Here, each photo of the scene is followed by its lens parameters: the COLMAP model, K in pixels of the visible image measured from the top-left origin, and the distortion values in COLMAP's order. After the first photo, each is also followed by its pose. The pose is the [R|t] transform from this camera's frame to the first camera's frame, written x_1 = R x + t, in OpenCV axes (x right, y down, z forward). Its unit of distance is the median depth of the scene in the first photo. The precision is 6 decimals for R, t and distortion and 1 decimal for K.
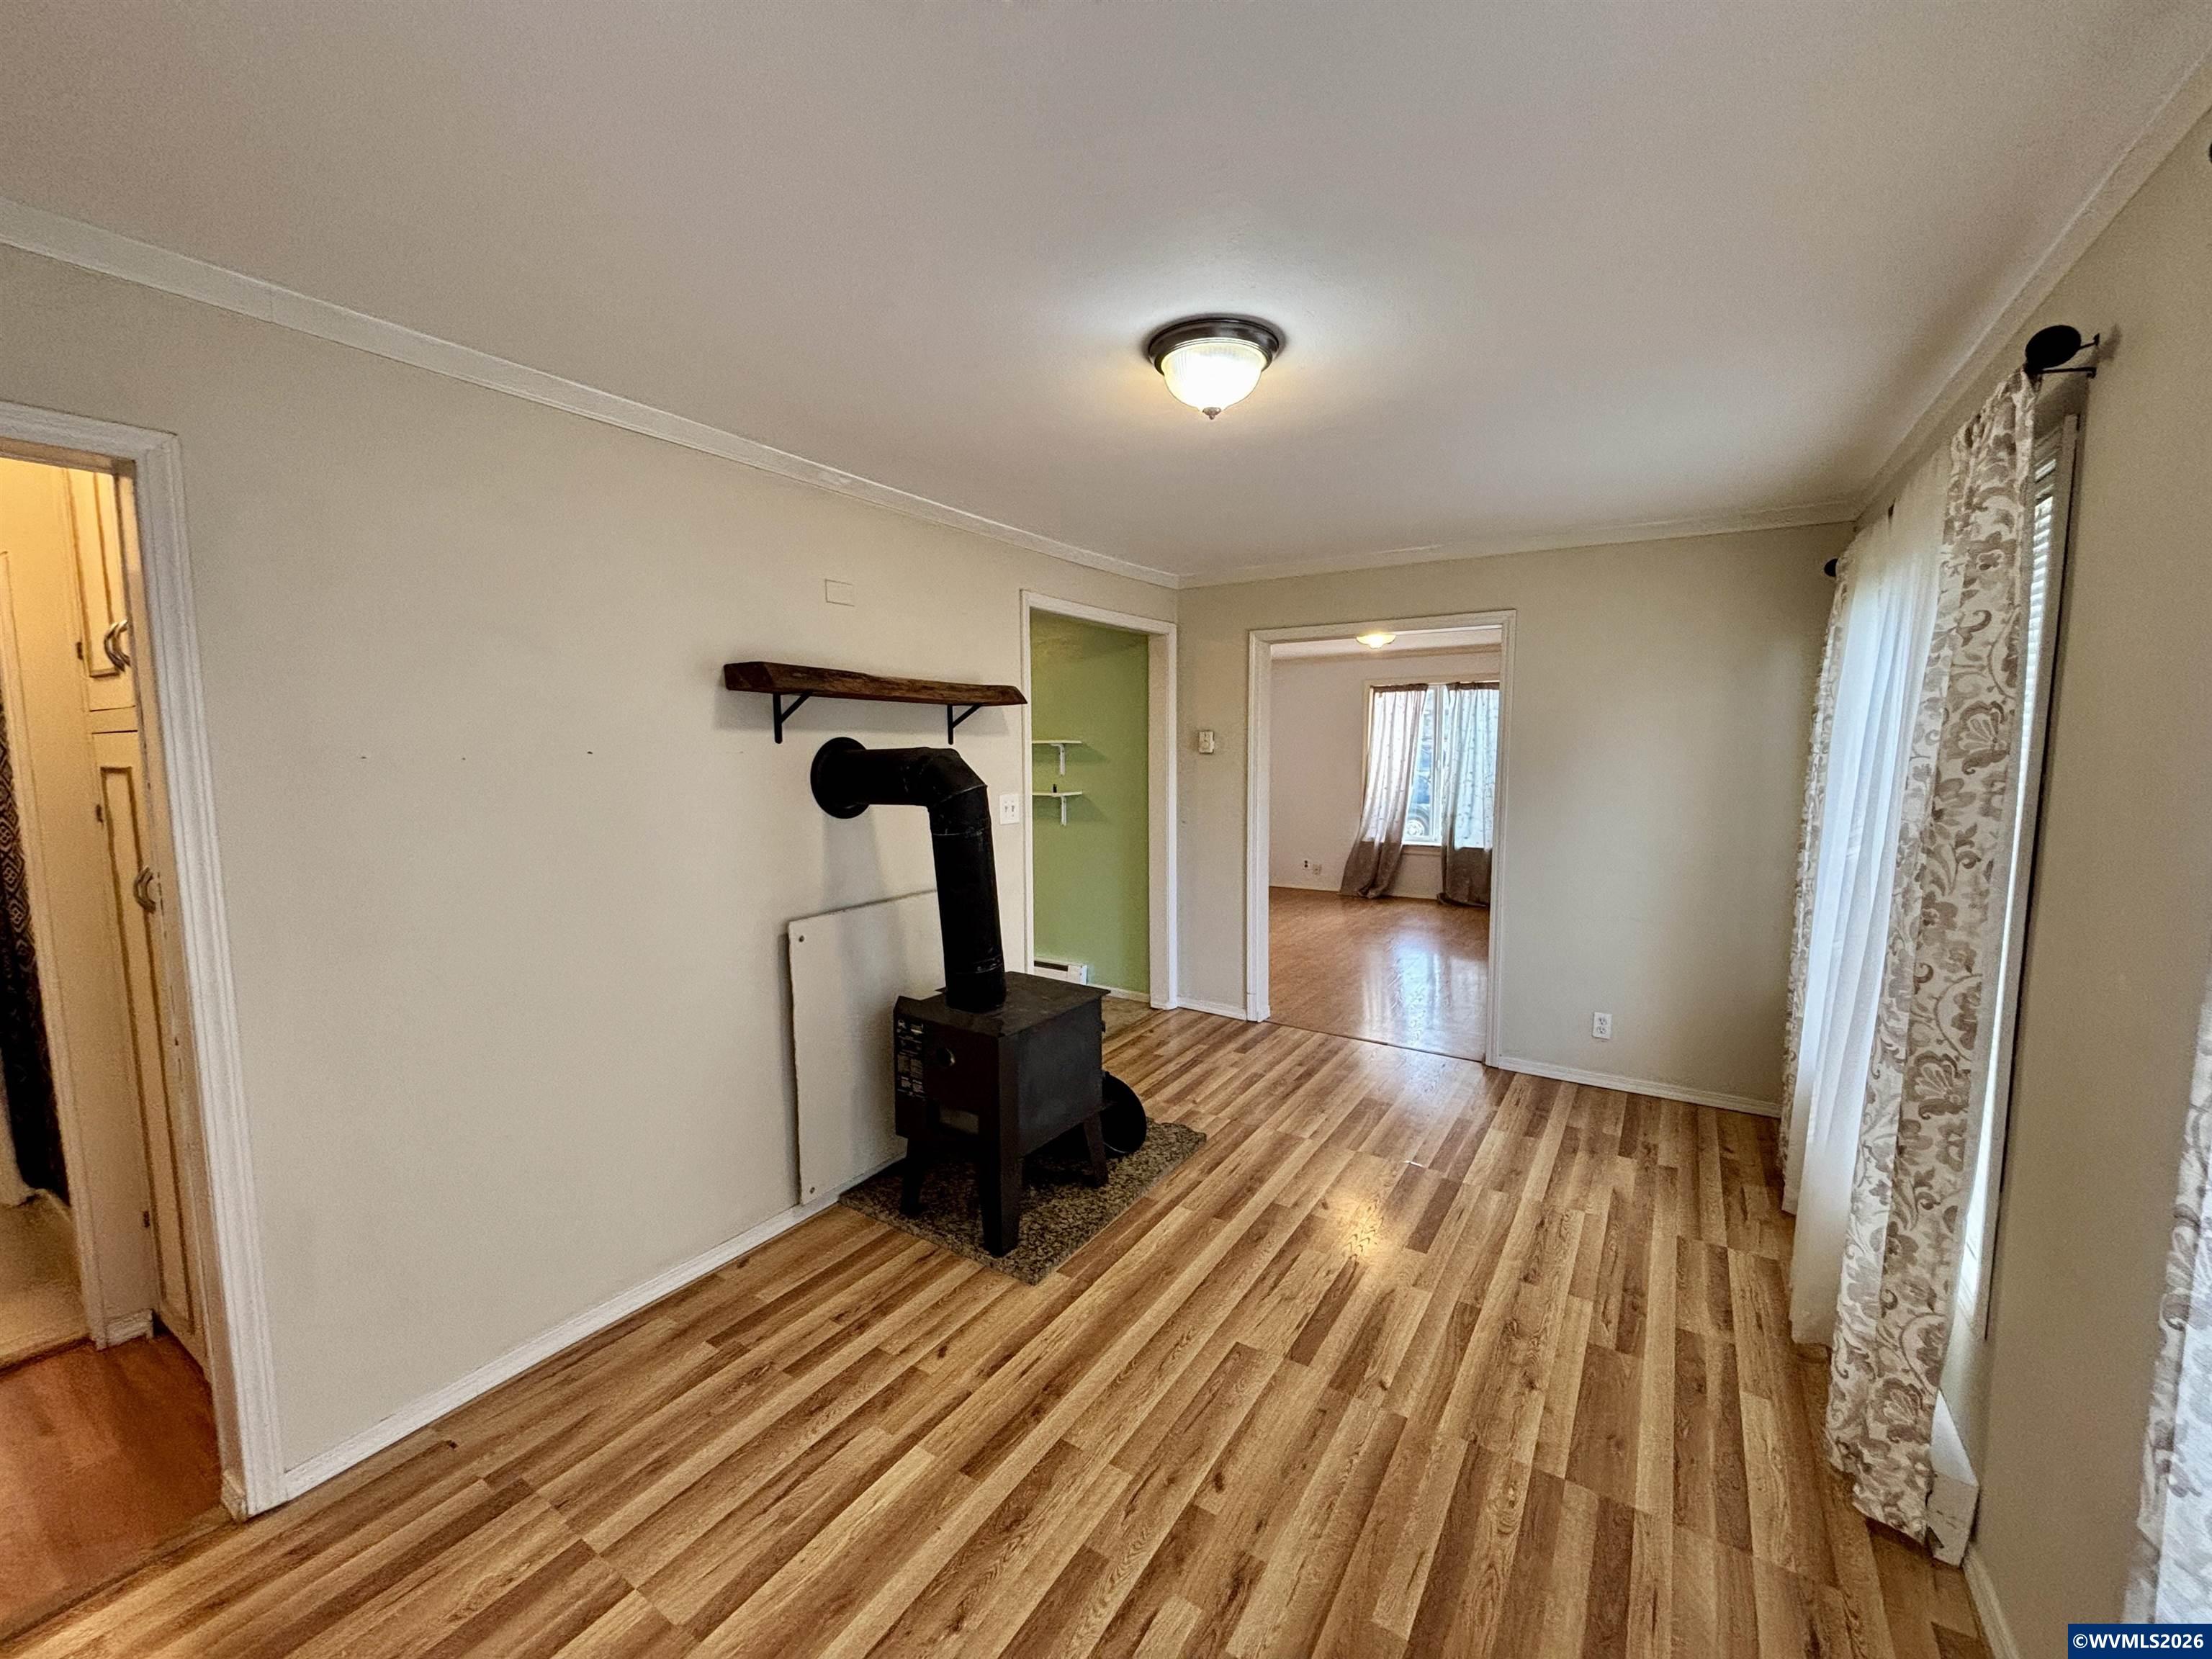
lens RADIAL K [[883.8, 0, 1110.5], [0, 883.8, 824.0], [0, 0, 1]] dist [-0.003084, 0.000738]
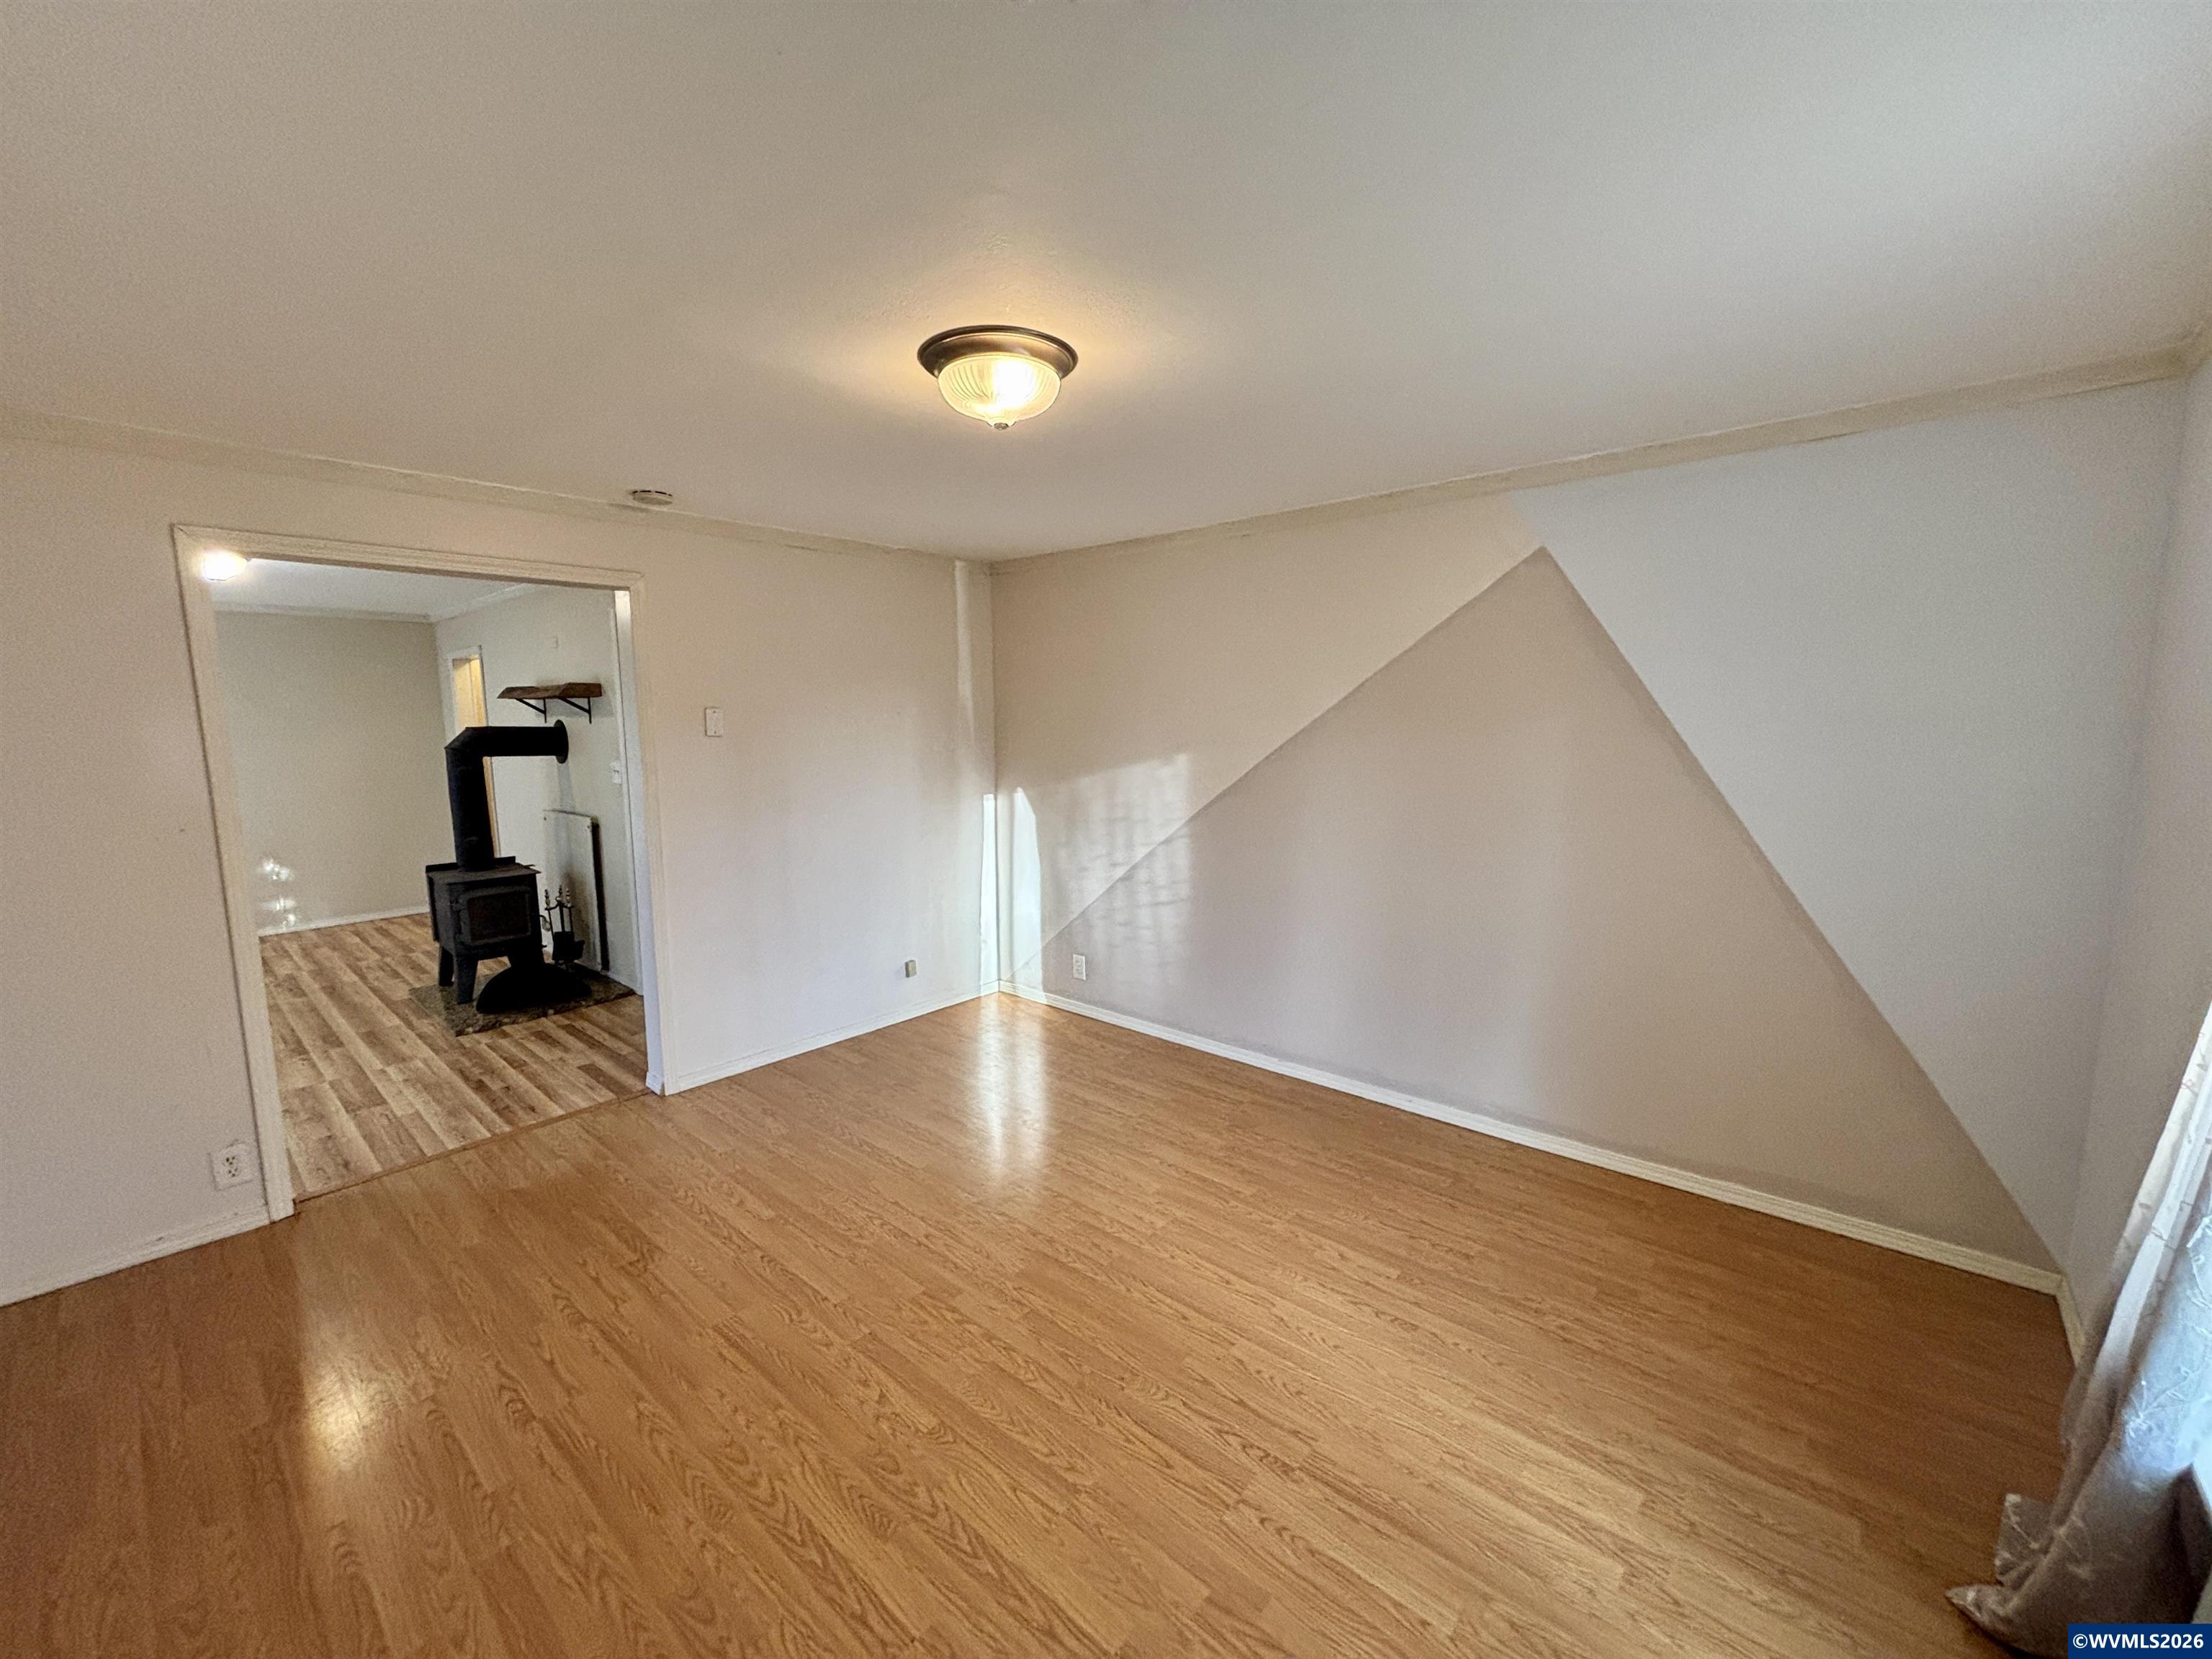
lens RADIAL K [[896.7, 0, 1112.2], [0, 896.7, 830.1], [0, 0, 1]] dist [-0.001000, -0.000199]
pose [[-0.162552, 0.132672, -0.977740, 1.749616], [-0.081523, 0.985725, 0.147309, -0.305334], [0.983326, 0.103654, -0.149416, 3.098206]]
